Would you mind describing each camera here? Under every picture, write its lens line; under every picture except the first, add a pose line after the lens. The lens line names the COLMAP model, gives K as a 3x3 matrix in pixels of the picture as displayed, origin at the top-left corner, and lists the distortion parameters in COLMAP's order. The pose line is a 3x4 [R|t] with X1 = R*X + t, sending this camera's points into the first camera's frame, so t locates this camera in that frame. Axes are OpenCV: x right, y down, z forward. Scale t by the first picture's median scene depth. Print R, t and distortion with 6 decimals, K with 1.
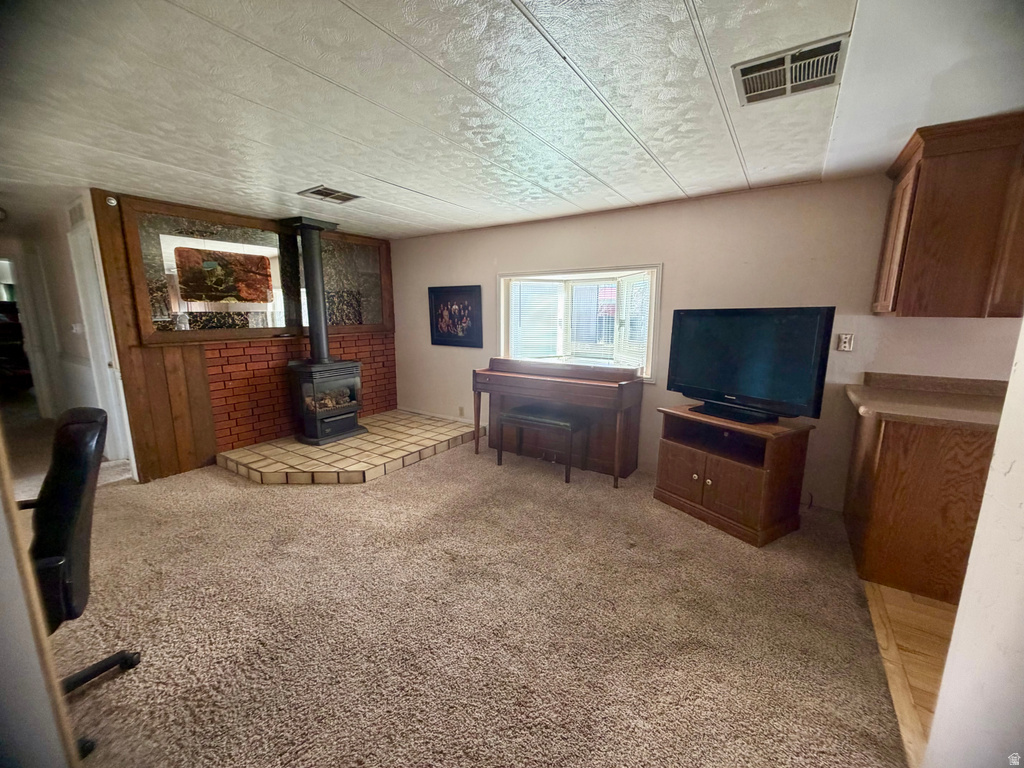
lens RADIAL K [[408.1, 0, 512.1], [0, 408.1, 380.2], [0, 0, 1]] dist [0.001691, -0.000094]
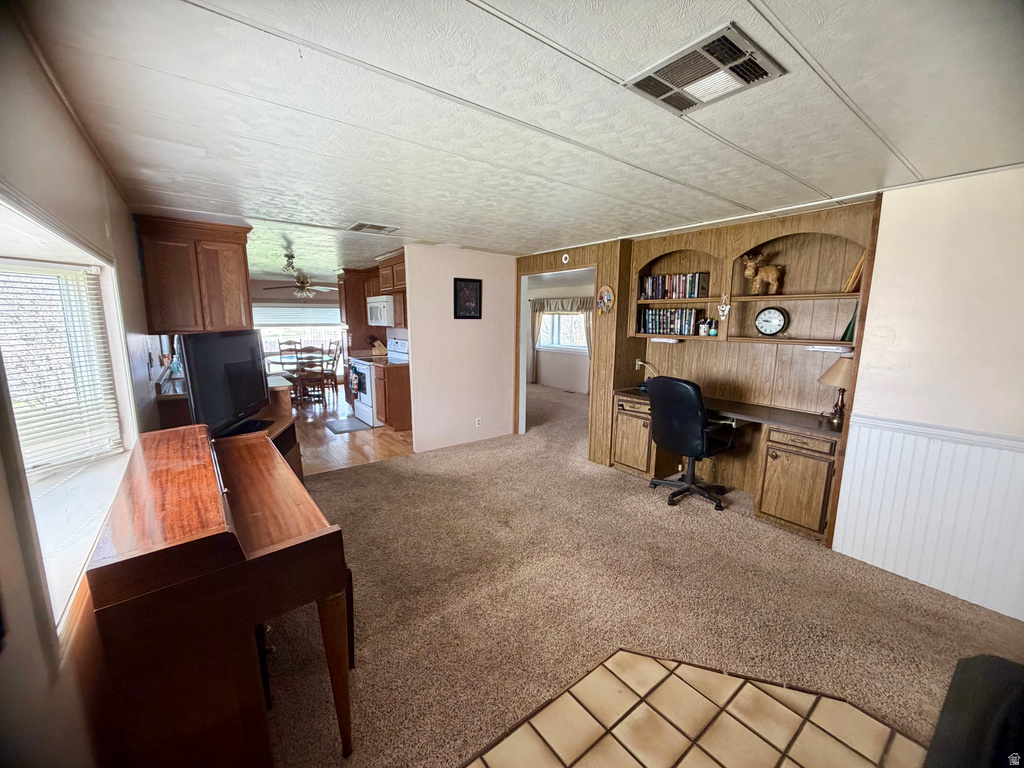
lens RADIAL K [[408.1, 0, 509.9], [0, 408.1, 388.3], [0, 0, 1]] dist [0.001691, -0.000094]
pose [[-0.944963, -0.063038, 0.321048, -0.325589], [0.042006, 0.949767, 0.310127, -0.225443], [-0.324470, 0.306545, -0.894846, 1.218765]]
